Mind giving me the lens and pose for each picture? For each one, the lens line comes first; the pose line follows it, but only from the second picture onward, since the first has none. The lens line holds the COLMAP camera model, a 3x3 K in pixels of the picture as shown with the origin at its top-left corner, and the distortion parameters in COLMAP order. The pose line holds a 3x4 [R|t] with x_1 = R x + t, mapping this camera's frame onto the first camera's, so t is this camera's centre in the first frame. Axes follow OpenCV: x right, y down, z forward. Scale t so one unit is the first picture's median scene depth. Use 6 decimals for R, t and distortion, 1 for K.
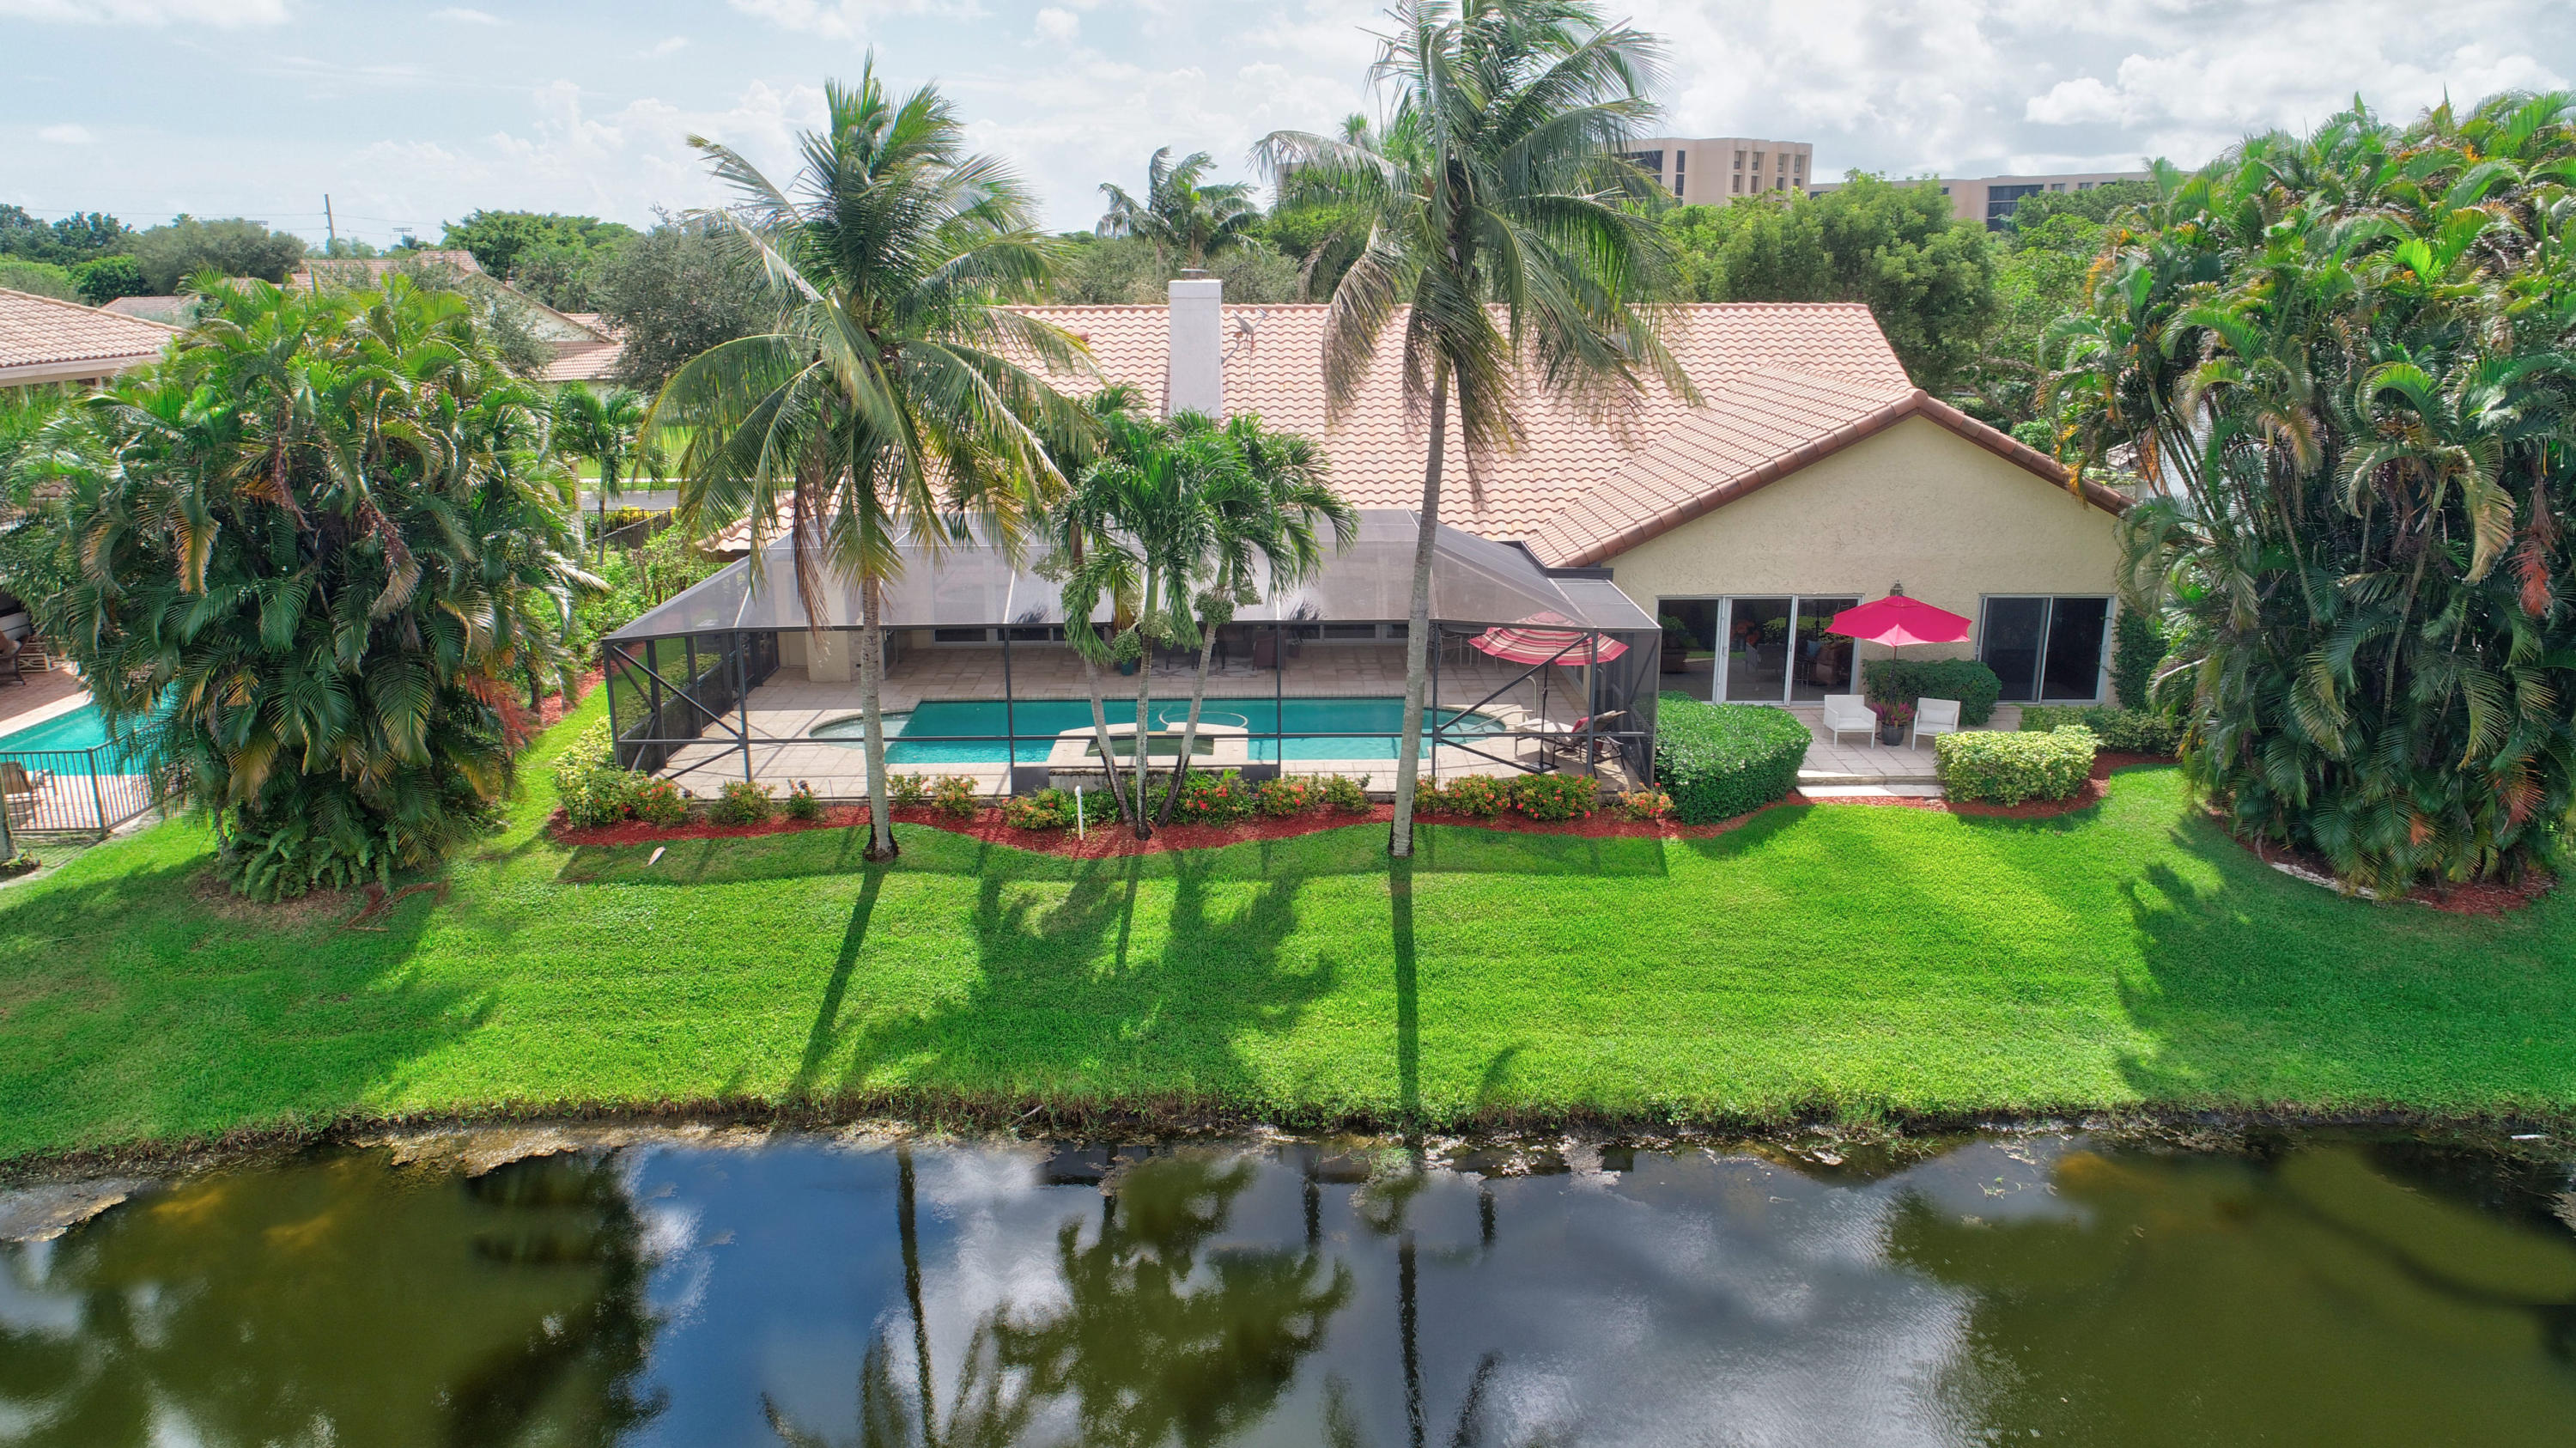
lens RADIAL K [[1719.0, 0, 1288.0], [0, 1719.0, 724.0], [0, 0, 1]] dist [0.000322, 0.000639]
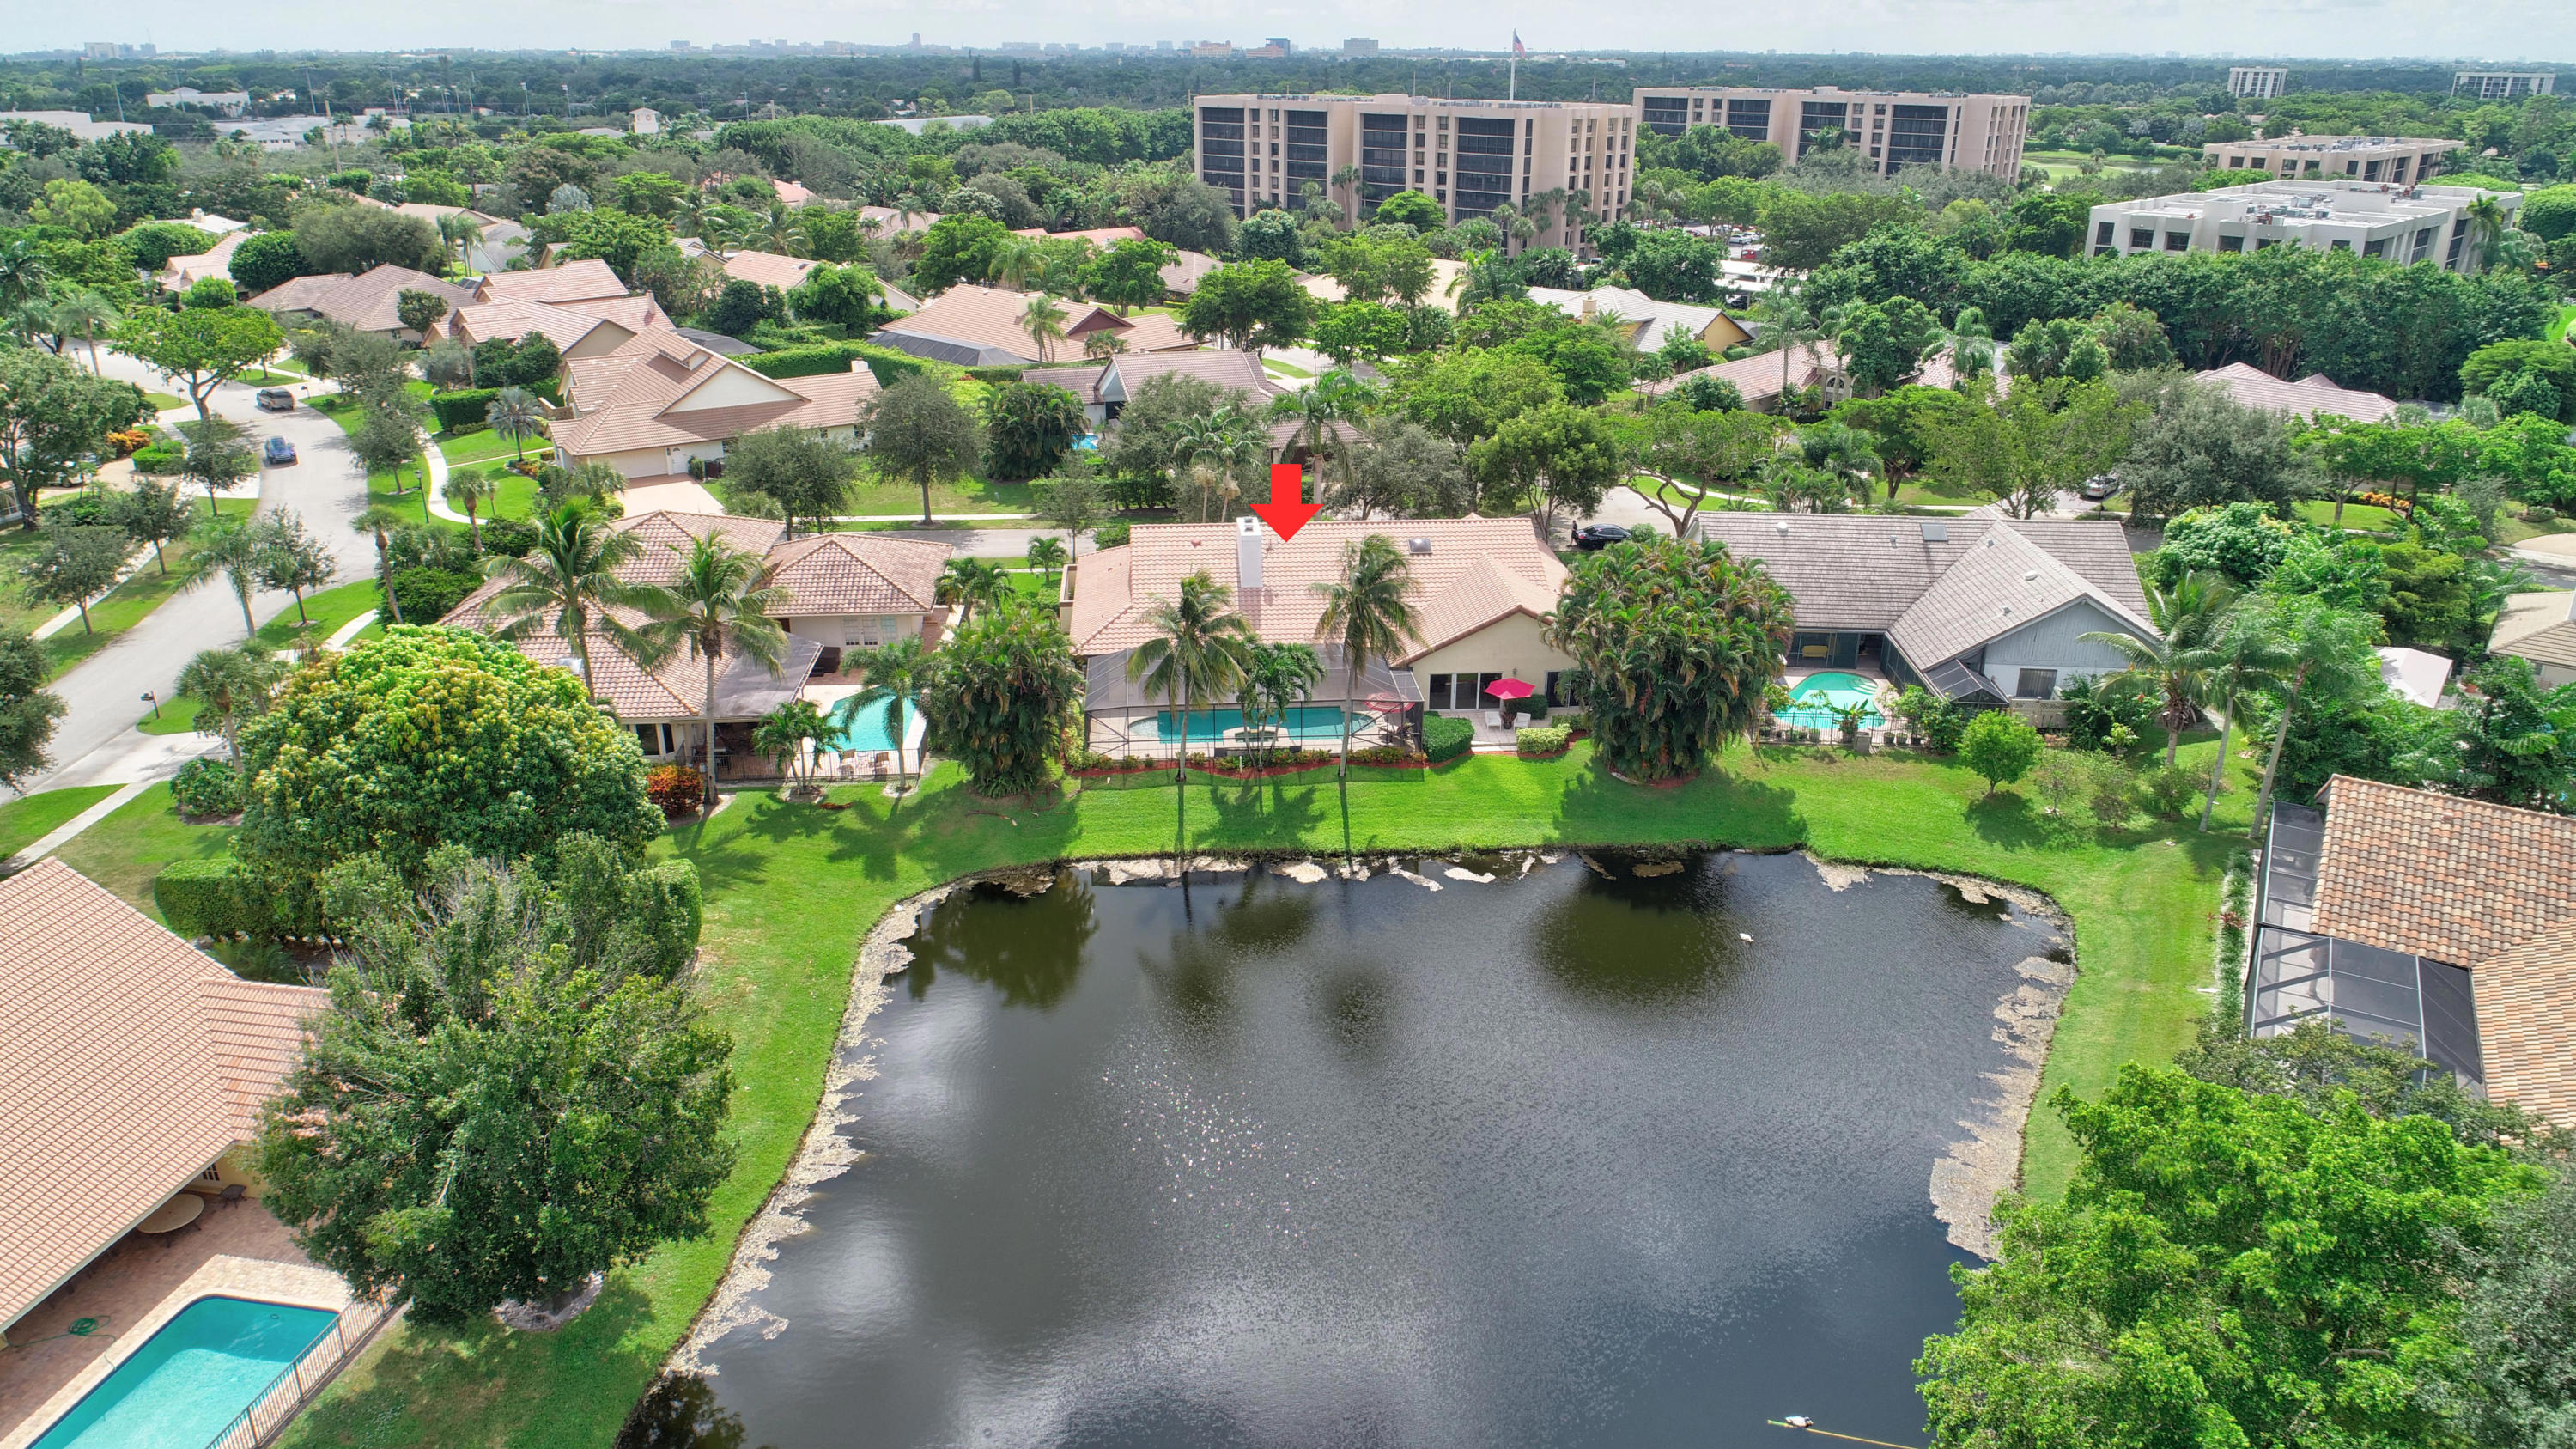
lens RADIAL K [[1719.1, 0, 1288.0], [0, 1719.1, 724.5], [0, 0, 1]] dist [0.000322, 0.000639]
pose [[0.997903, -0.016456, 0.062598, -0.233777], [0.009130, 0.993258, 0.115563, -0.391149], [-0.064077, -0.114749, 0.991326, -2.164036]]
